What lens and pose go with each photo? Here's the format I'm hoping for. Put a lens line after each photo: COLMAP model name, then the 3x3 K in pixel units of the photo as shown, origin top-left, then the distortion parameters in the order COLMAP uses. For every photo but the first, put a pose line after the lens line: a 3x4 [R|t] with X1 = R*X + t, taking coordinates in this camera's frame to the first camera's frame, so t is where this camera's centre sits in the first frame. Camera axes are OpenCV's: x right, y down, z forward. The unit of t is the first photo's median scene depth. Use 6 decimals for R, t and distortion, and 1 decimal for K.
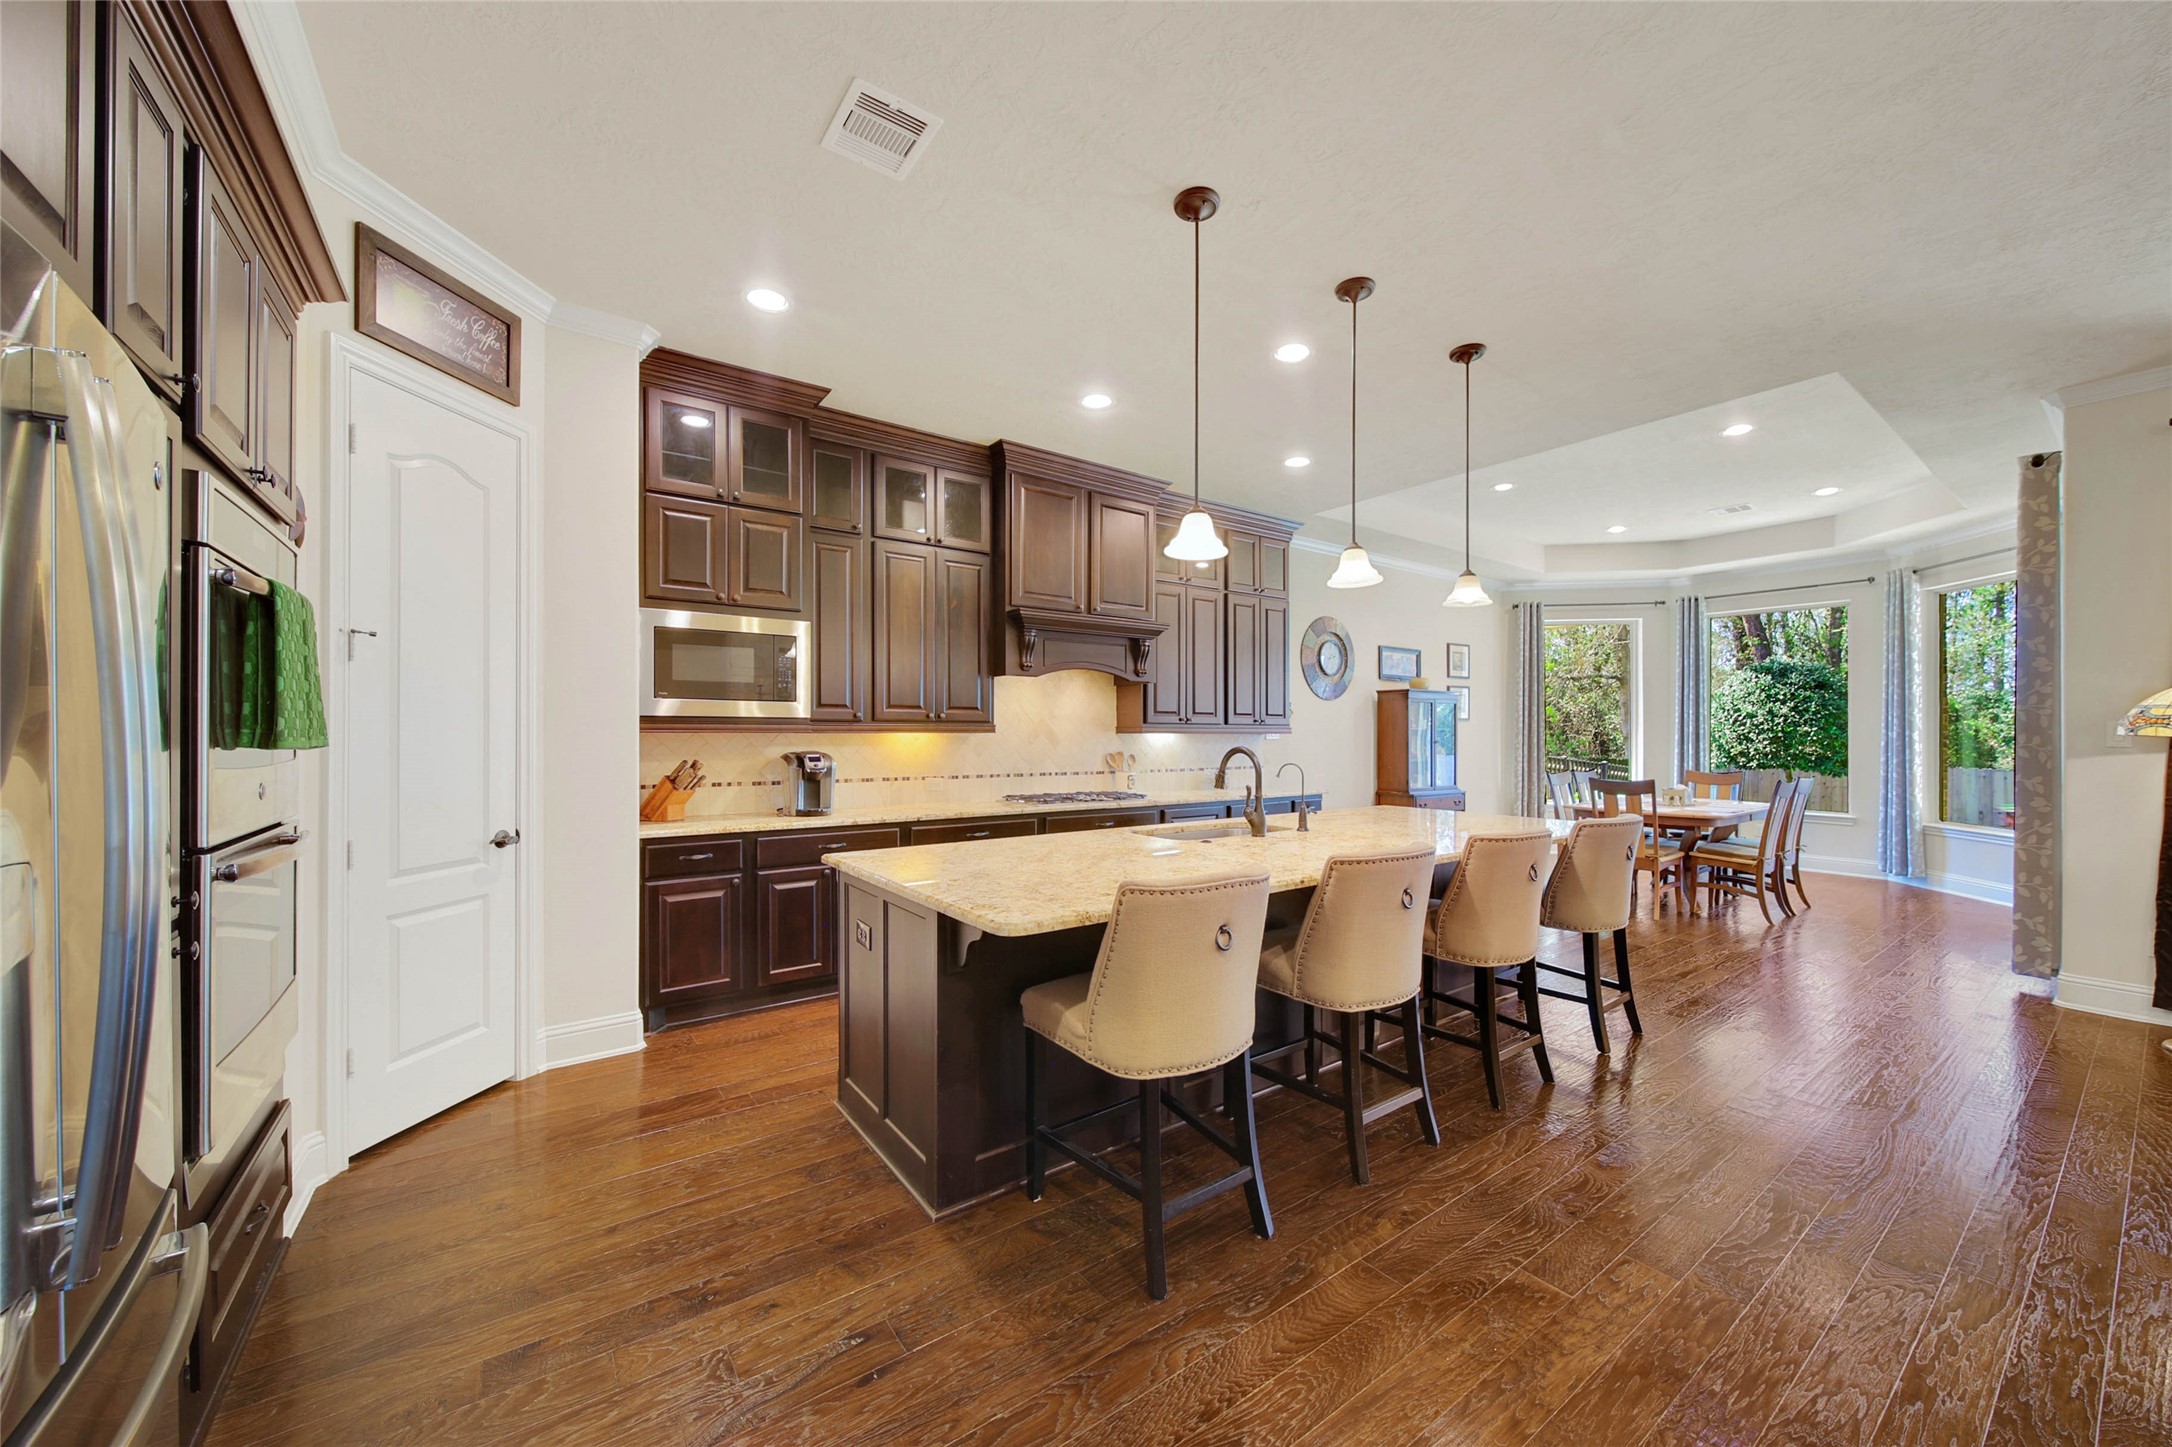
lens RADIAL K [[777.5, 0, 1079.4], [0, 777.5, 730.3], [0, 0, 1]] dist [0.001862, -0.001709]
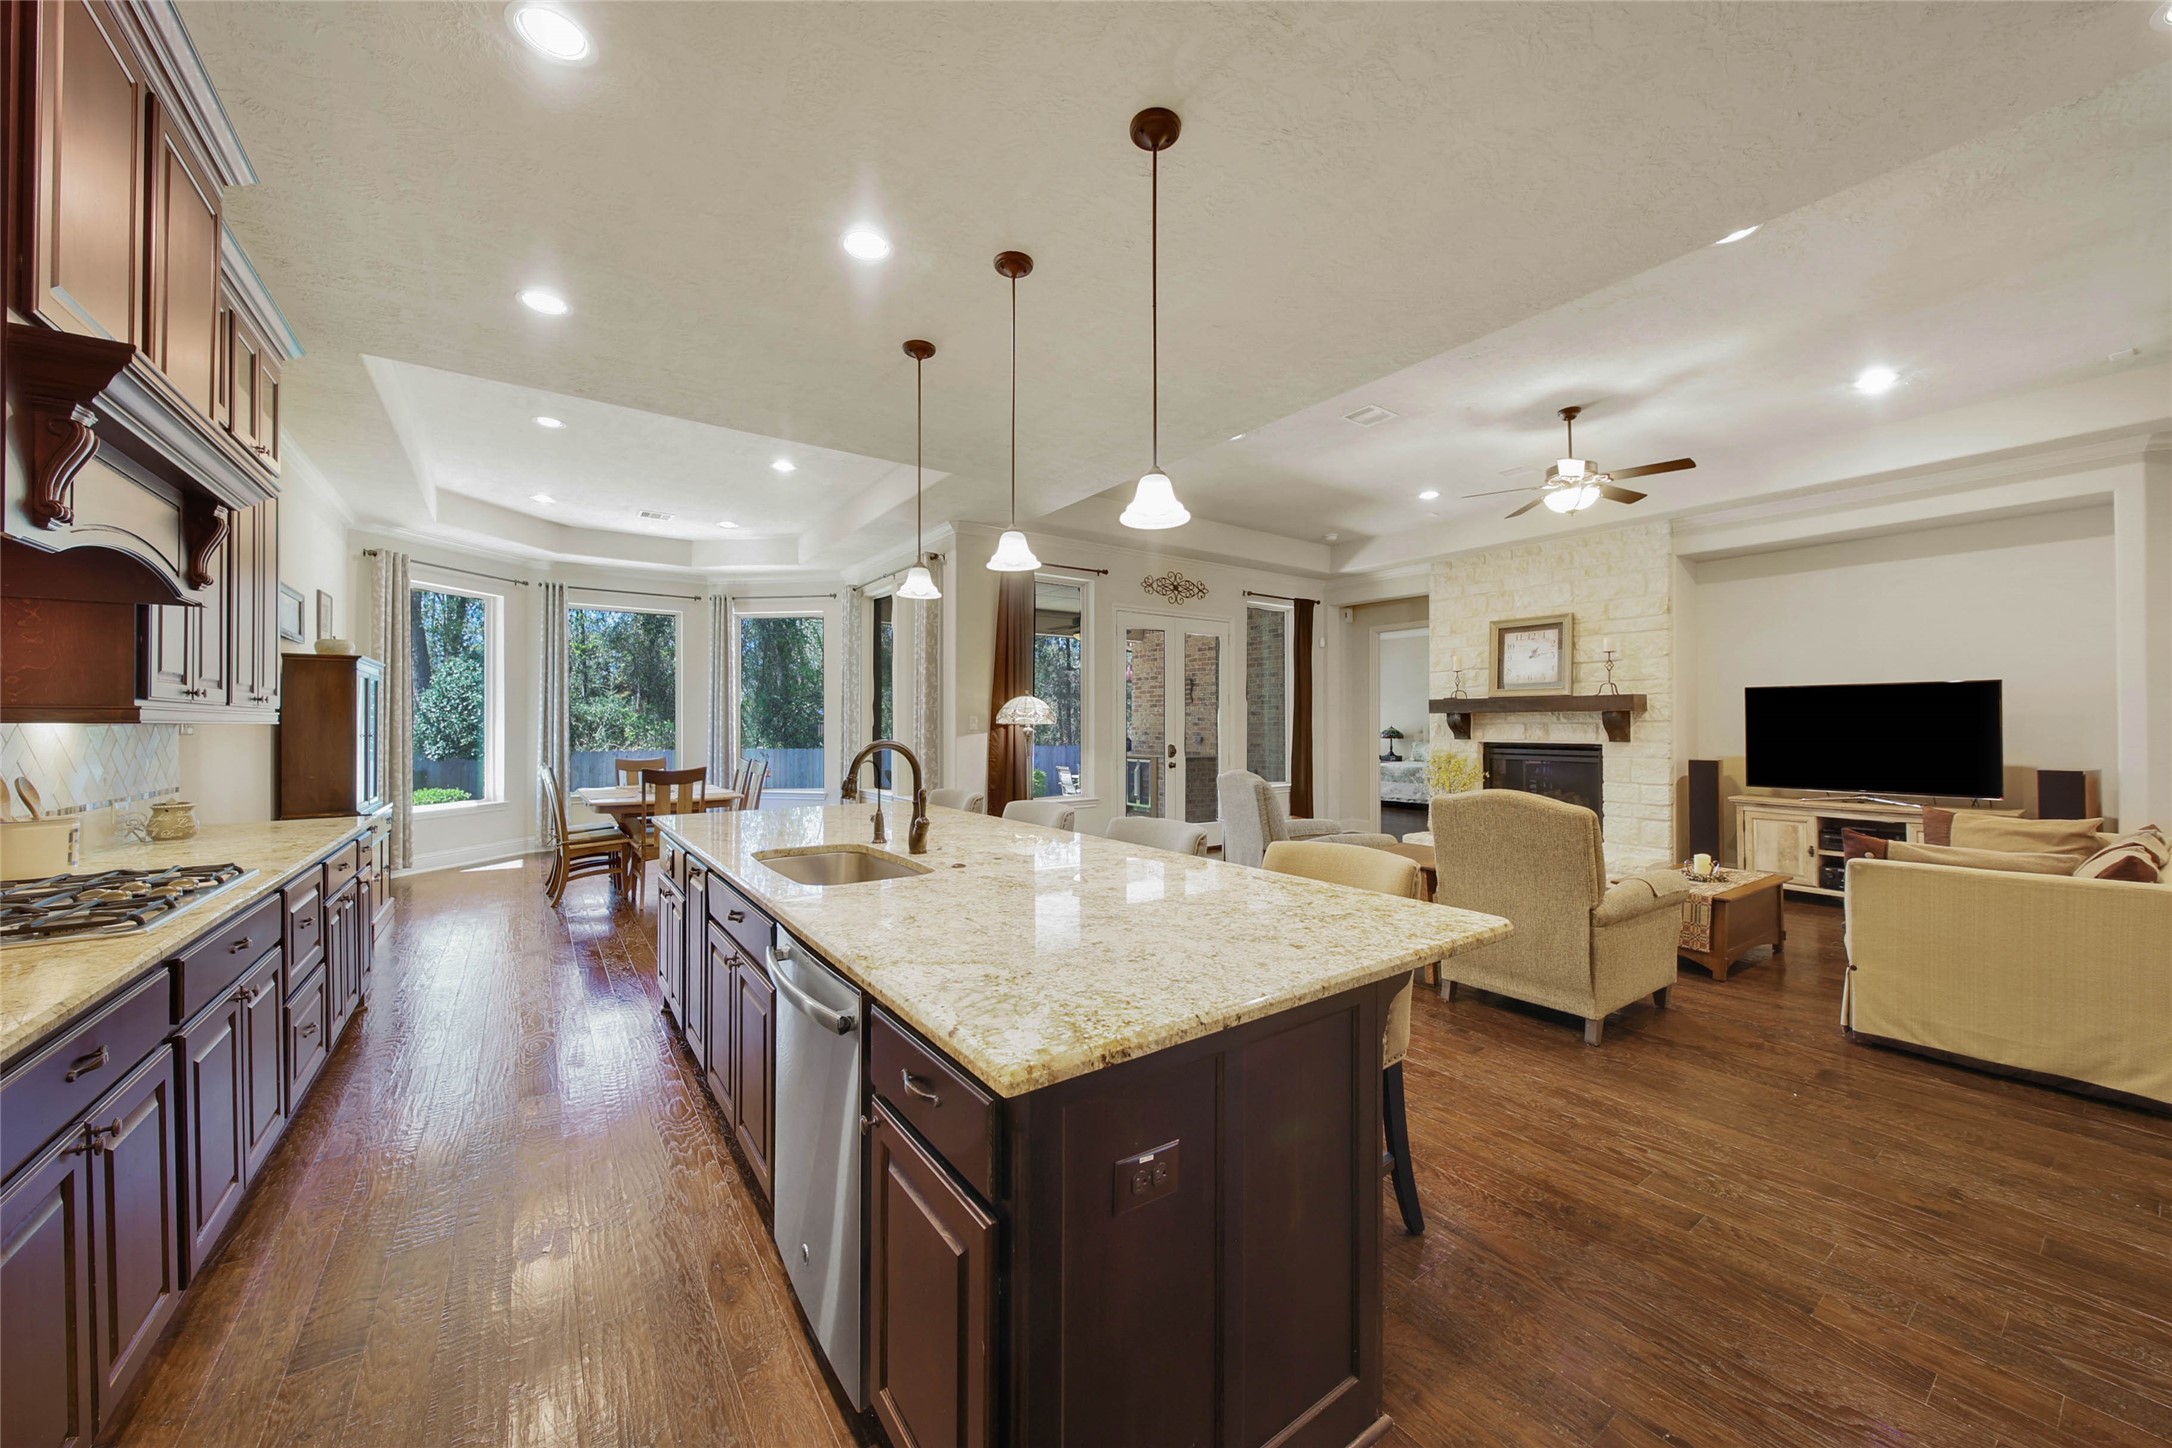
lens RADIAL K [[777.5, 0, 1107.8], [0, 777.5, 719.1], [0, 0, 1]] dist [0.001862, -0.001709]
pose [[-0.015561, 0.002012, 0.999877, -0.479363], [-0.004213, 0.999989, -0.002078, -0.001348], [-0.999870, -0.004245, -0.015552, 0.690122]]
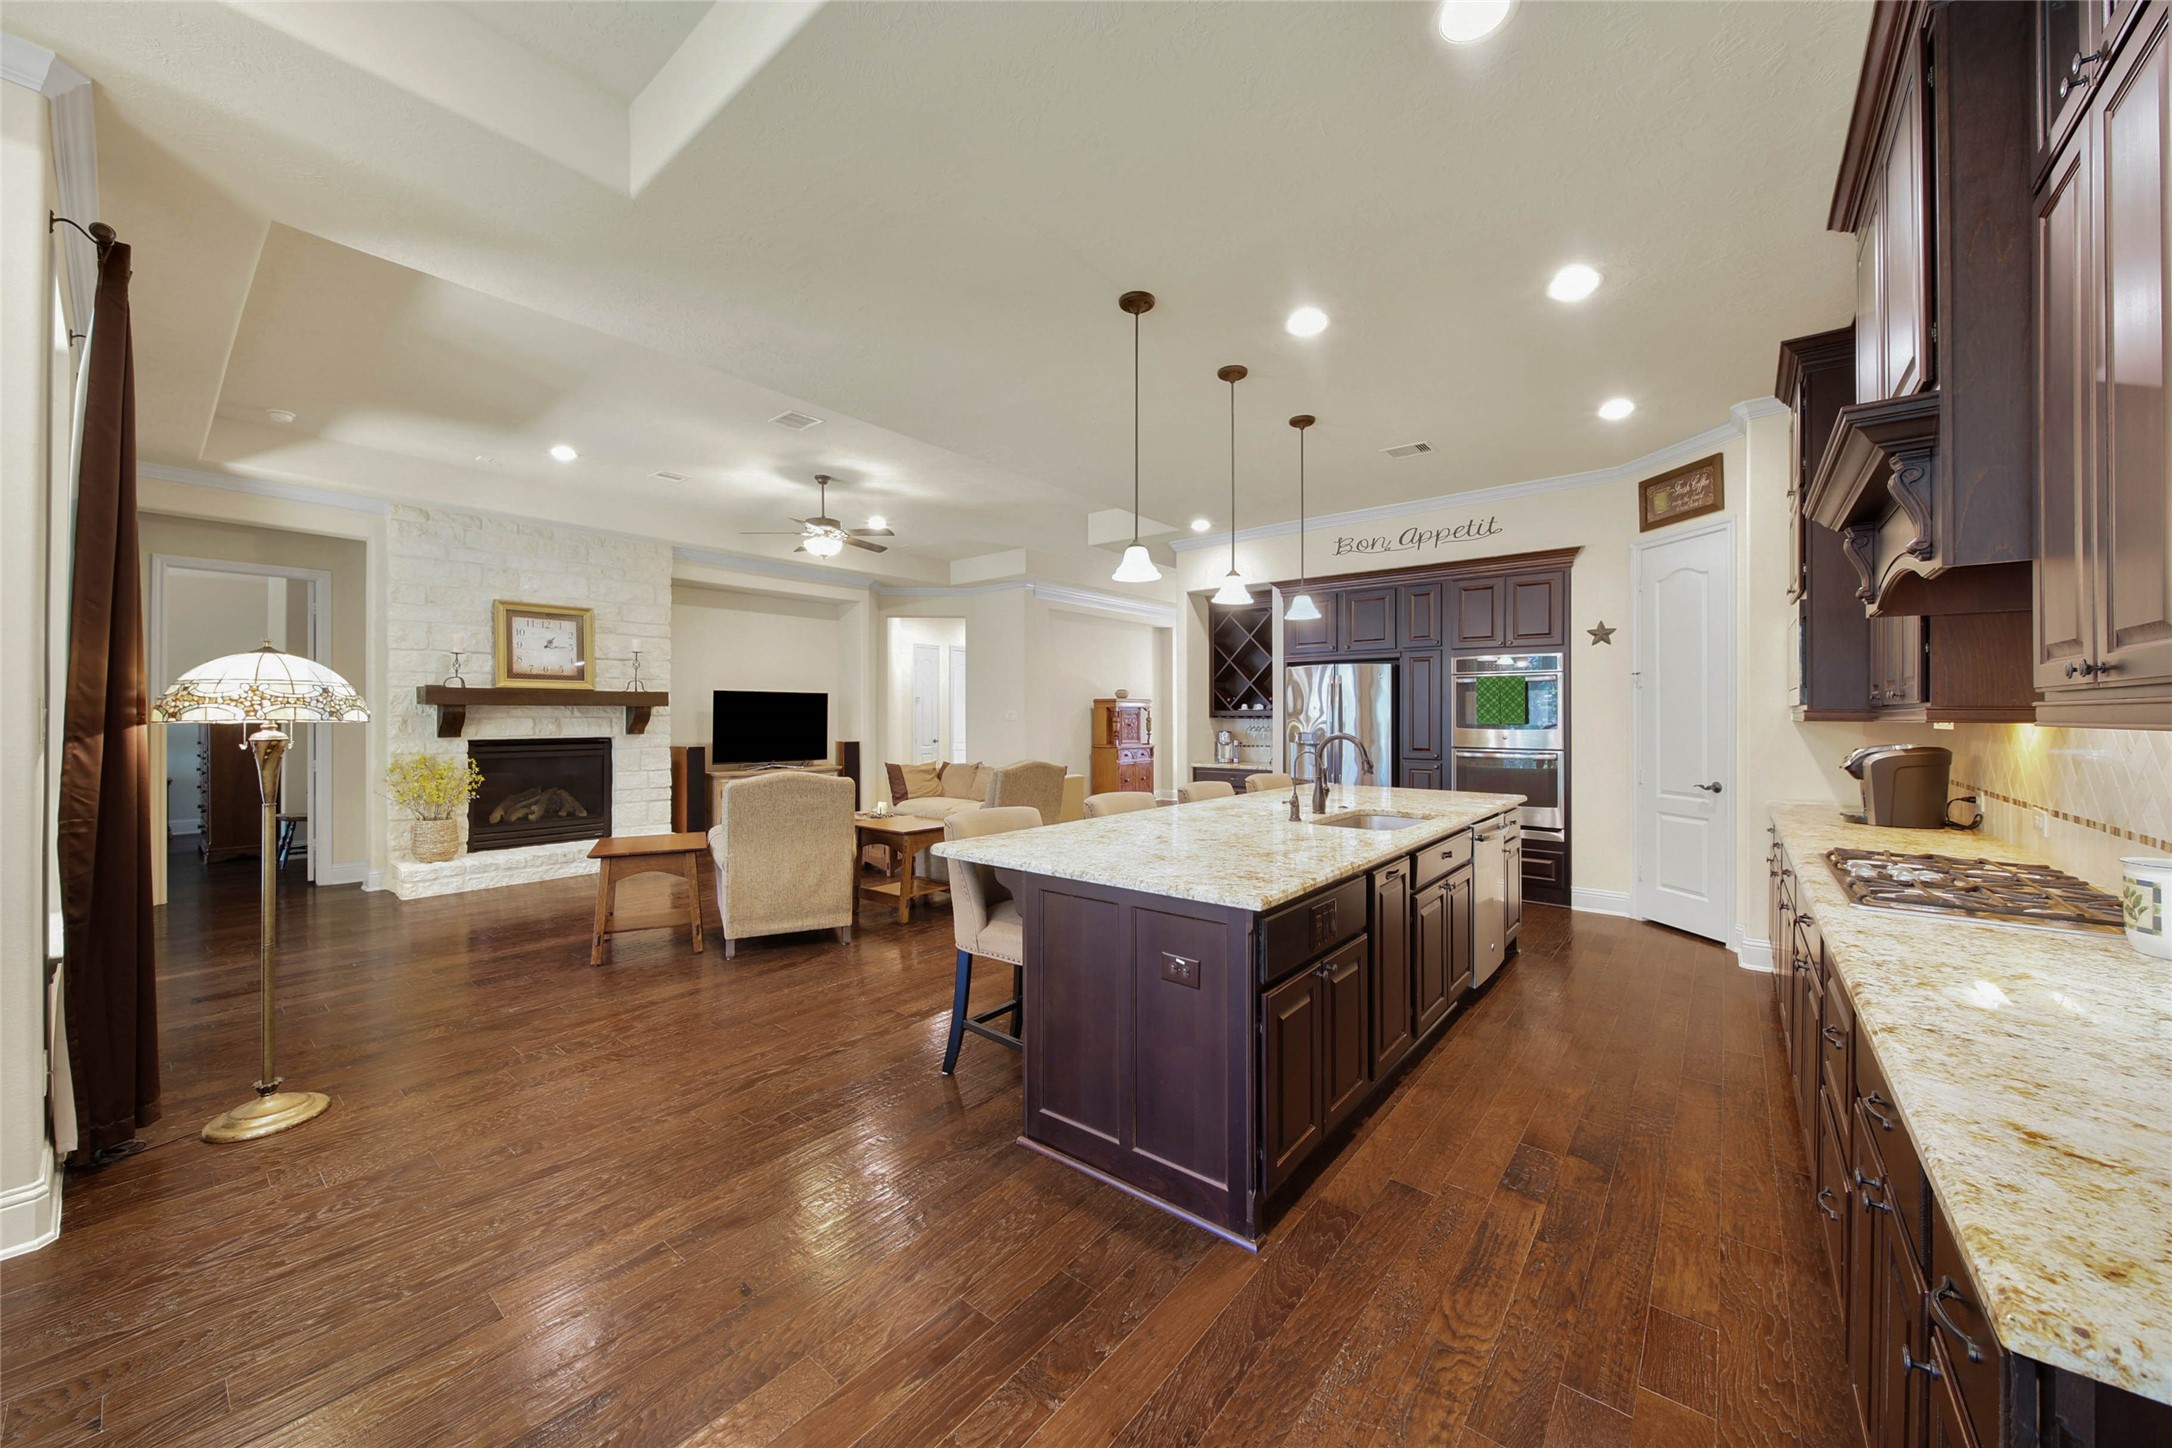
lens RADIAL K [[791.1, 0, 1044.3], [0, 791.1, 704.7], [0, 0, 1]] dist [0.000444, -0.001464]
pose [[-0.974286, -0.007017, -0.225204, 0.721550], [-0.002701, 0.999807, -0.019467, 0.004184], [0.225297, -0.018359, -0.974117, 1.700440]]
